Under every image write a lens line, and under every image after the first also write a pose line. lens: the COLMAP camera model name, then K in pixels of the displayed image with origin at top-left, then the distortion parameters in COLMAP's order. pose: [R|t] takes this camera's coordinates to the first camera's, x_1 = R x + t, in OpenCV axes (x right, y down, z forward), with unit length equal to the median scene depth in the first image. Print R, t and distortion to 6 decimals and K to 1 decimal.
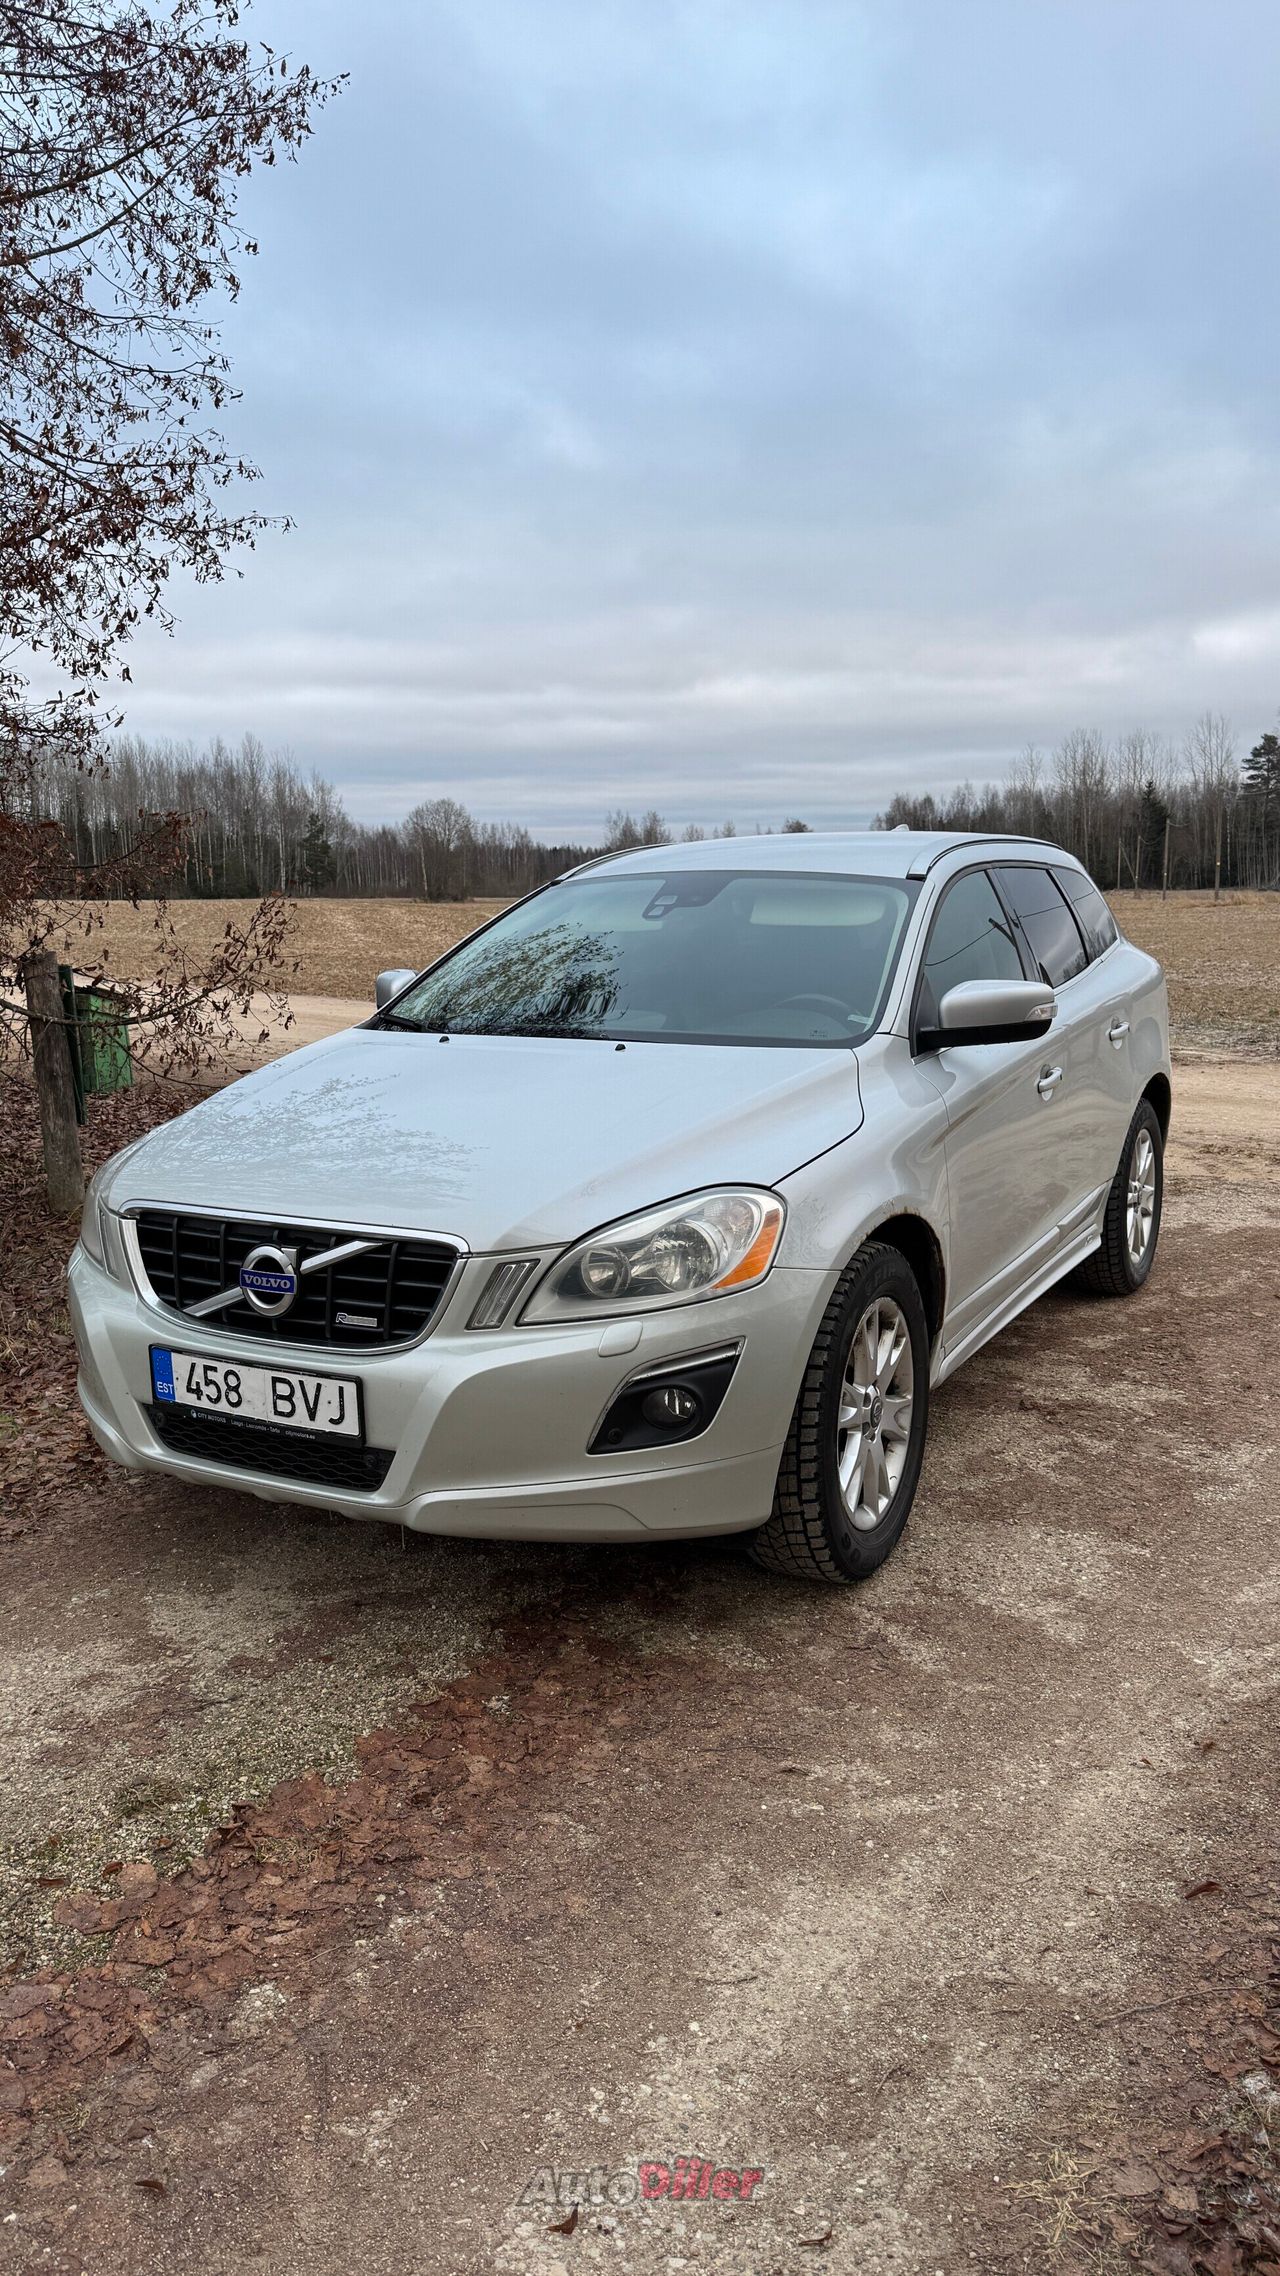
lens RADIAL K [[1522.9, 0, 640.0], [0, 1522.9, 1138.0], [0, 0, 1]] dist [0.164813, -0.325230]
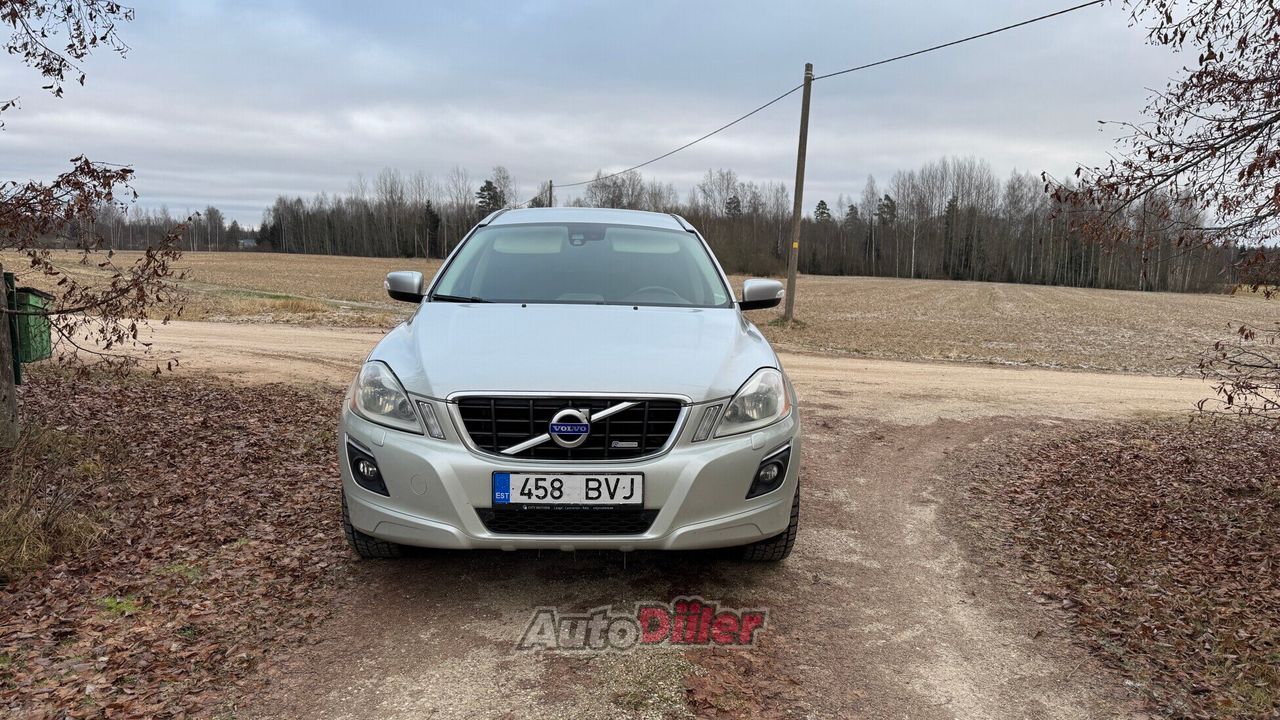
lens RADIAL K [[856.5, 0, 639.3], [0, 856.5, 355.5], [0, 0, 1]] dist [0.164813, -0.325230]
pose [[0.862656, -0.025465, 0.505149, -0.705488], [0.047693, 0.998377, -0.031117, 0.044150], [-0.503537, 0.050936, 0.862471, 0.078641]]
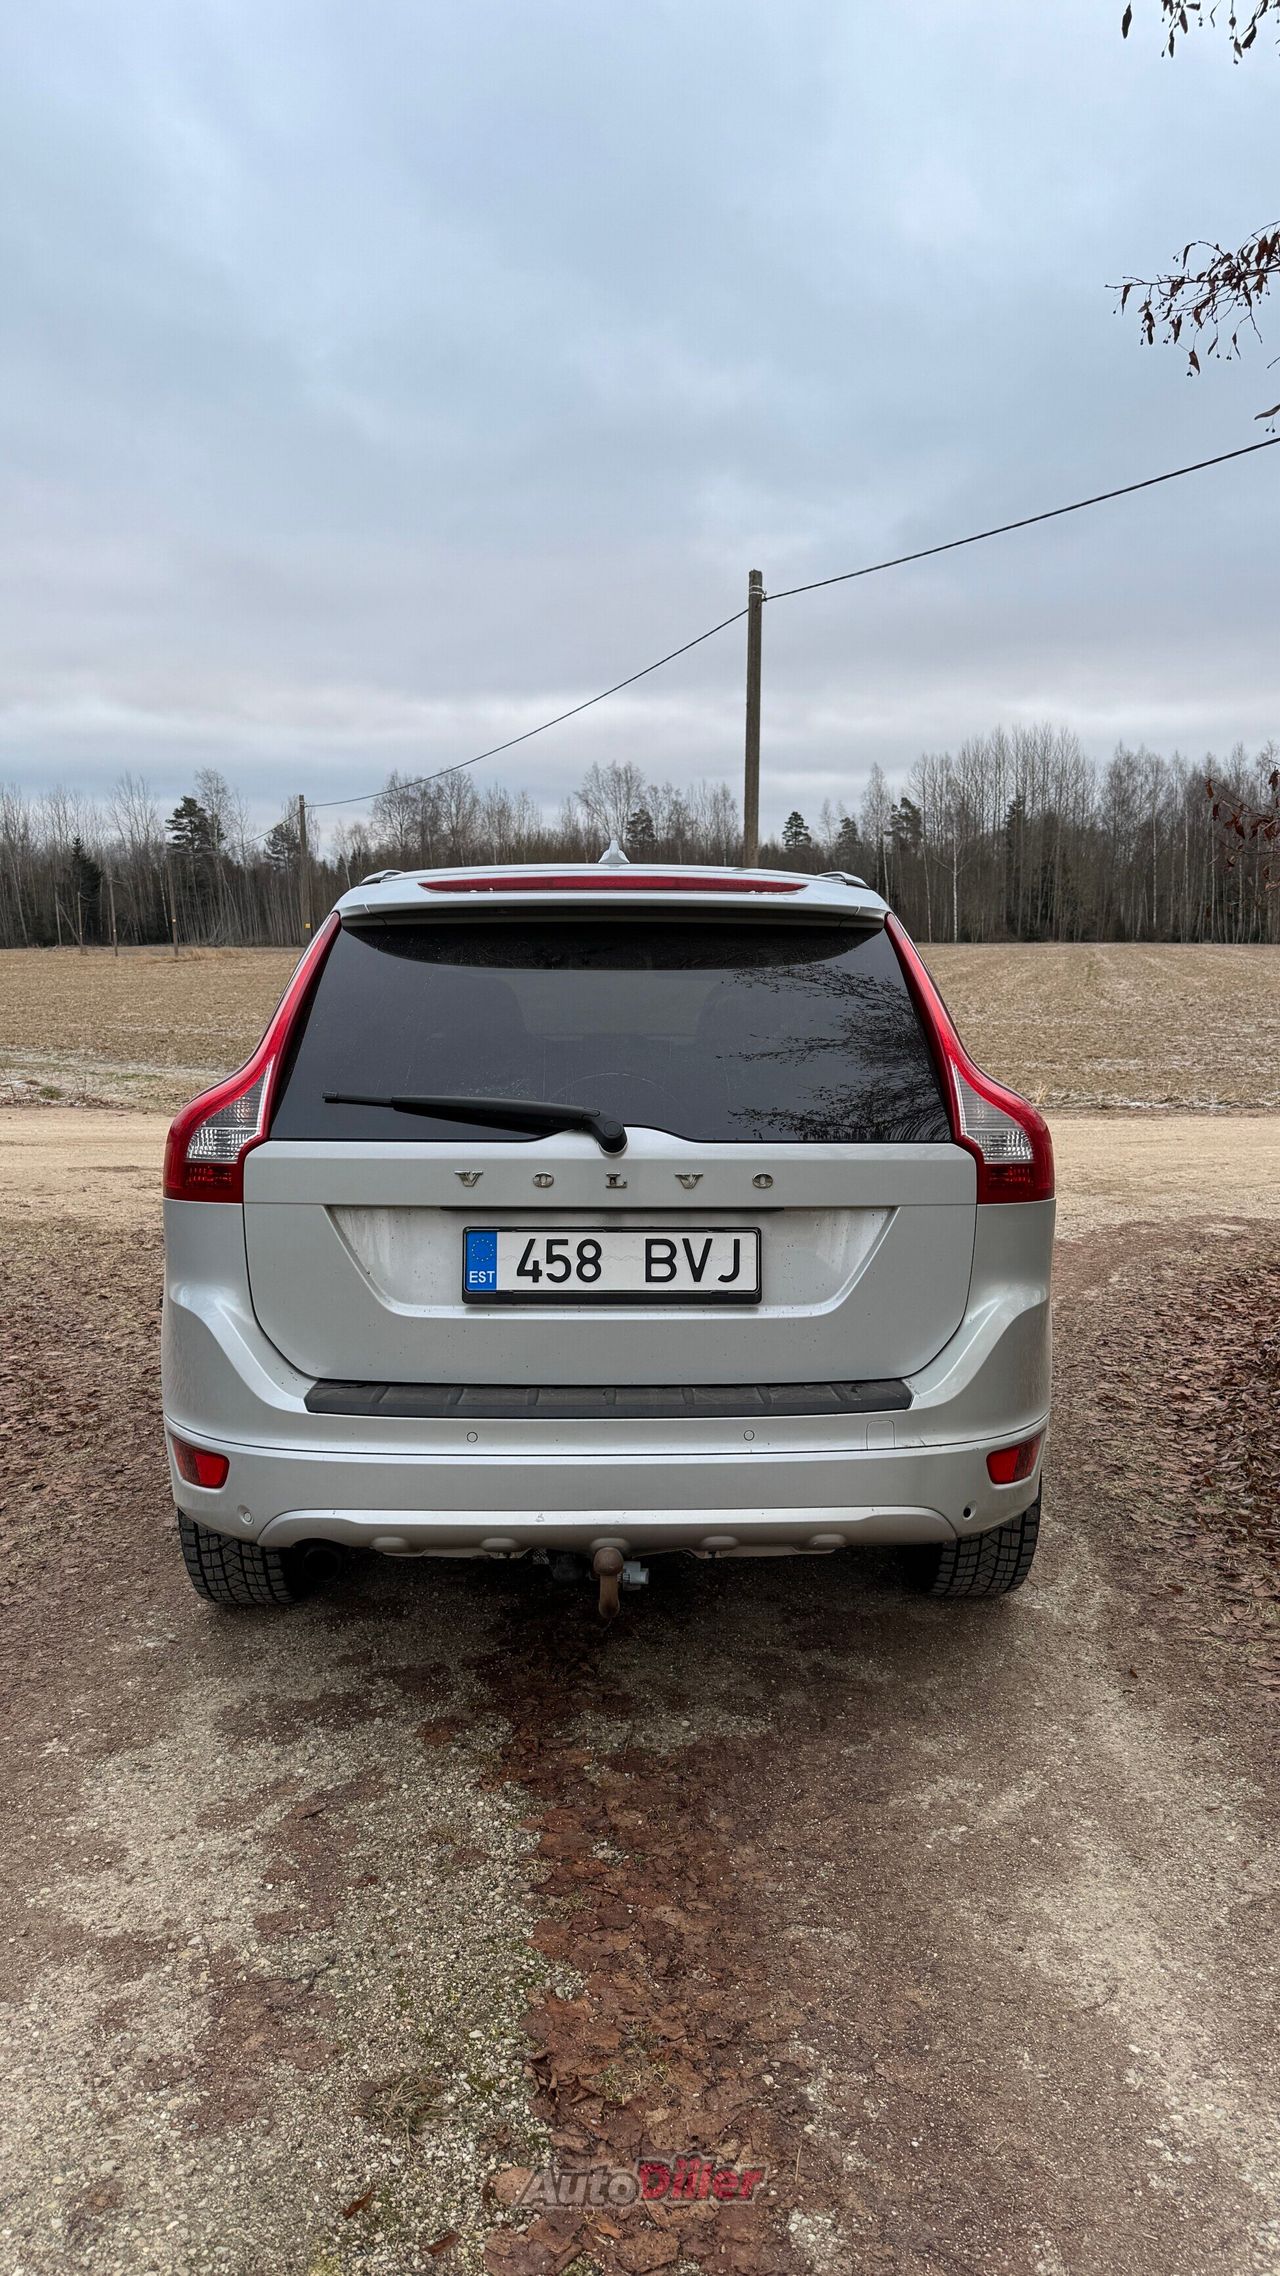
lens RADIAL K [[1545.9, 0, 625.6], [0, 1545.9, 1133.0], [0, 0, 1]] dist [0.096109, -0.153466]
pose [[0.810915, -0.085680, 0.578858, -0.555645], [0.108374, 0.994099, -0.004676, -0.040644], [-0.575041, 0.066525, 0.815415, 0.222564]]
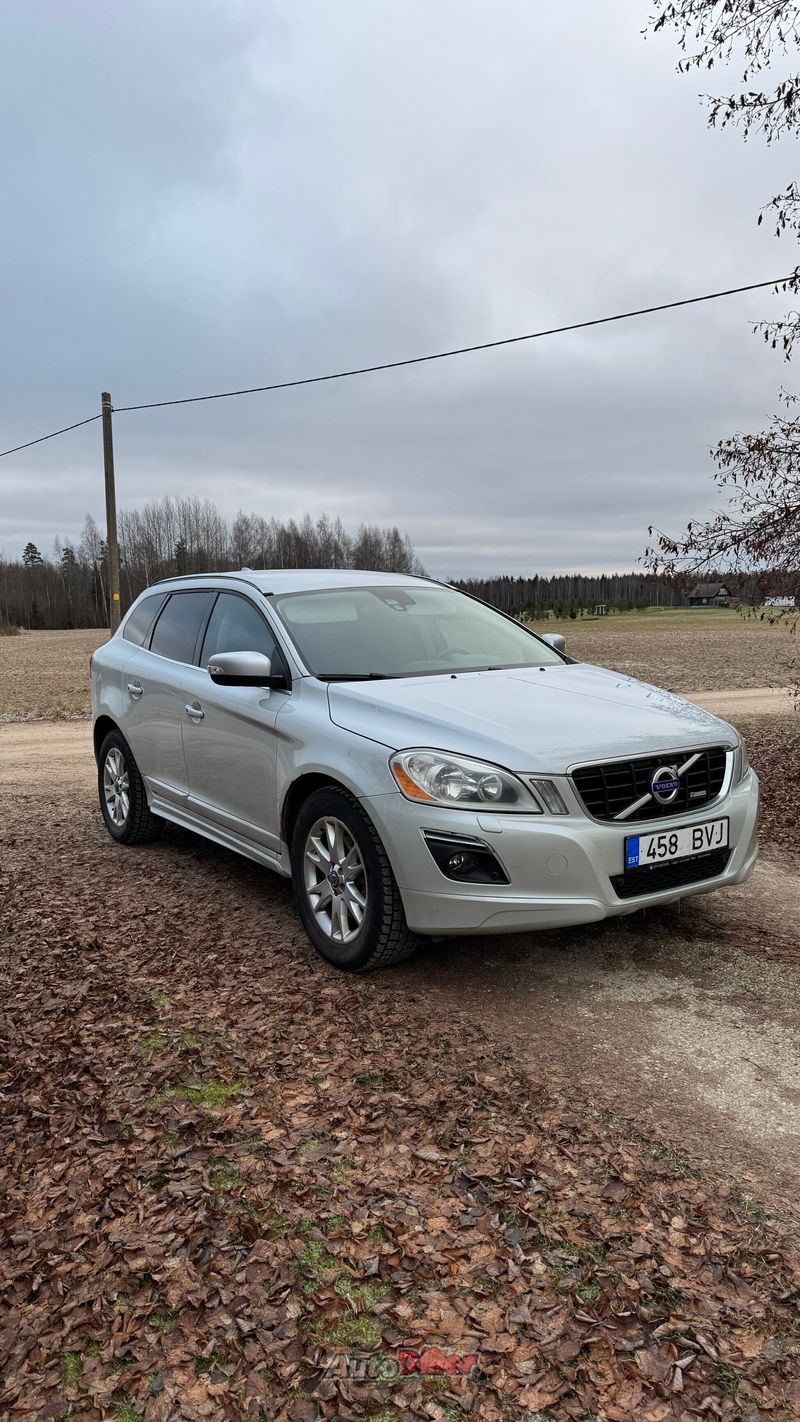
lens RADIAL K [[948.1, 0, 400.0], [0, 948.1, 711.0], [0, 0, 1]] dist [0.075085, -0.137854]
pose [[0.489257, -0.098986, 0.866504, -1.451822], [0.160899, 0.986728, 0.021872, -0.077219], [-0.857169, 0.128719, 0.498690, 0.707980]]
